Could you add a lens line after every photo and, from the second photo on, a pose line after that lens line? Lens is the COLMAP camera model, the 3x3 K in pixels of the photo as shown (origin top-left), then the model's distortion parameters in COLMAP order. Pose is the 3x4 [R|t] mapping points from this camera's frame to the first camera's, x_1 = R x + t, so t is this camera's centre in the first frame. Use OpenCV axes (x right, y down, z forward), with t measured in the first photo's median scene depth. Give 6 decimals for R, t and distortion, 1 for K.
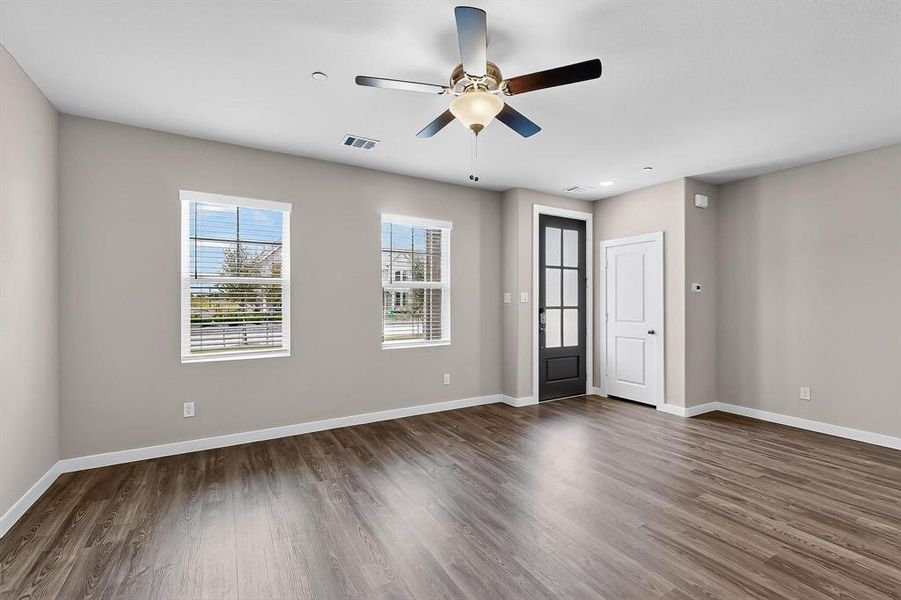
lens RADIAL K [[391.0, 0, 450.5], [0, 391.0, 300.0], [0, 0, 1]] dist [0.000374, 0.000271]
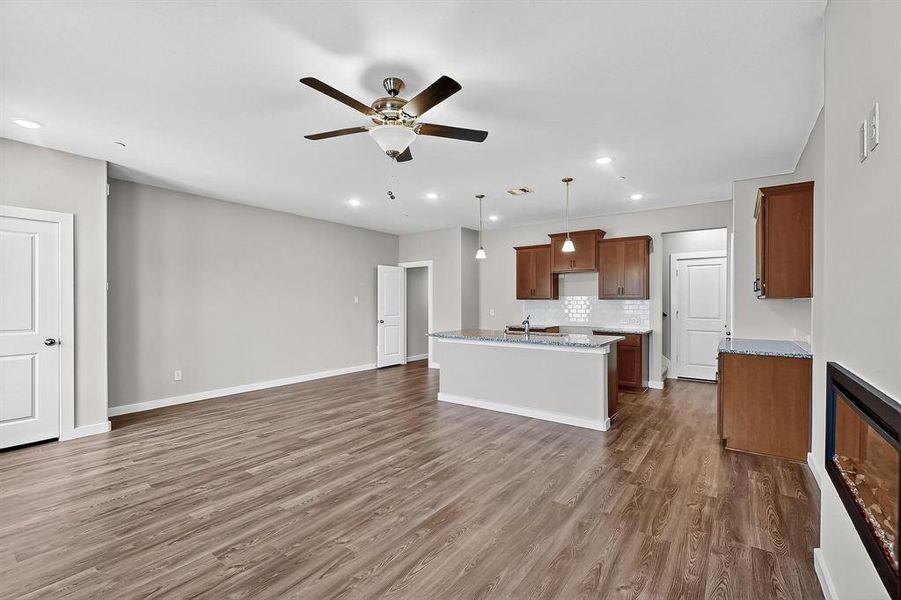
lens RADIAL K [[392.9, 0, 450.3], [0, 392.9, 301.9], [0, 0, 1]] dist [0.000455, -0.000972]
pose [[-0.391382, -0.003389, 0.920222, -0.491847], [-0.003486, 0.999992, 0.002200, 0.000099], [-0.920222, -0.002347, -0.391390, 0.595646]]
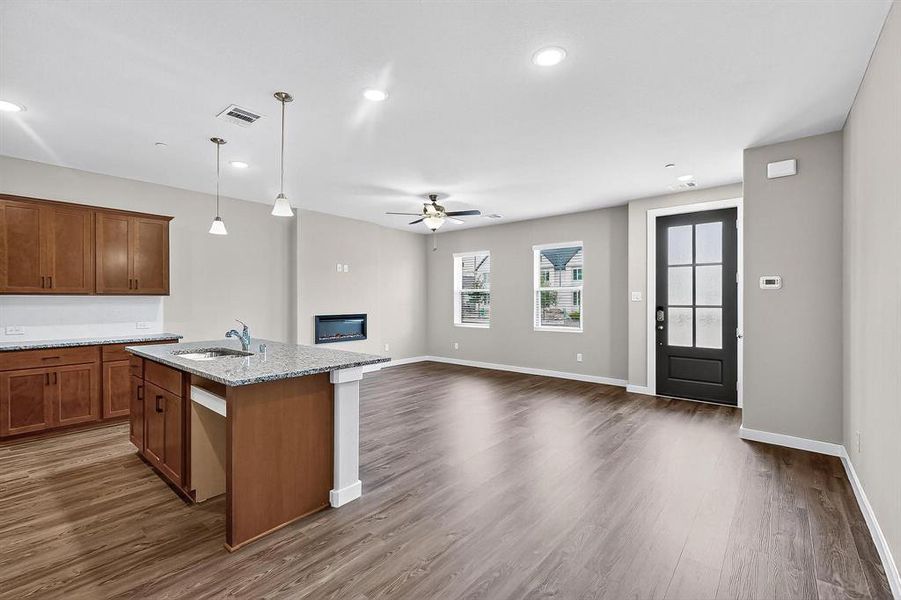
lens RADIAL K [[392.9, 0, 450.3], [0, 392.9, 301.9], [0, 0, 1]] dist [0.000455, -0.000972]
pose [[0.331074, 0.003610, -0.943598, 1.118848], [0.002429, 0.999986, 0.004678, 0.002802], [0.943602, -0.003841, 0.331061, 0.126369]]
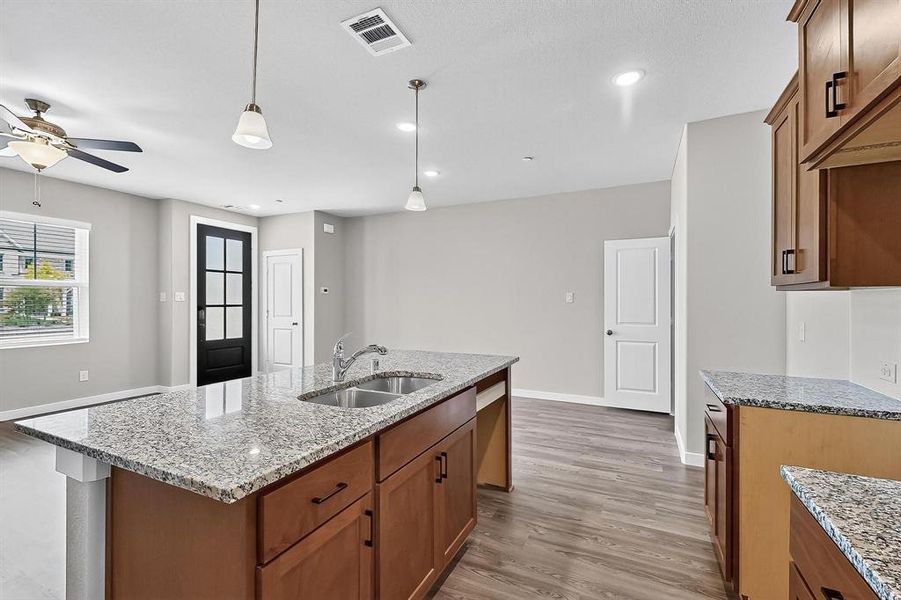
lens RADIAL K [[392.9, 0, 450.3], [0, 392.9, 301.9], [0, 0, 1]] dist [0.000455, -0.000972]
pose [[0.835887, -0.000160, 0.548902, 0.227554], [-0.001329, 0.999996, 0.002315, 0.005121], [-0.548900, -0.002665, 0.835884, -0.397867]]
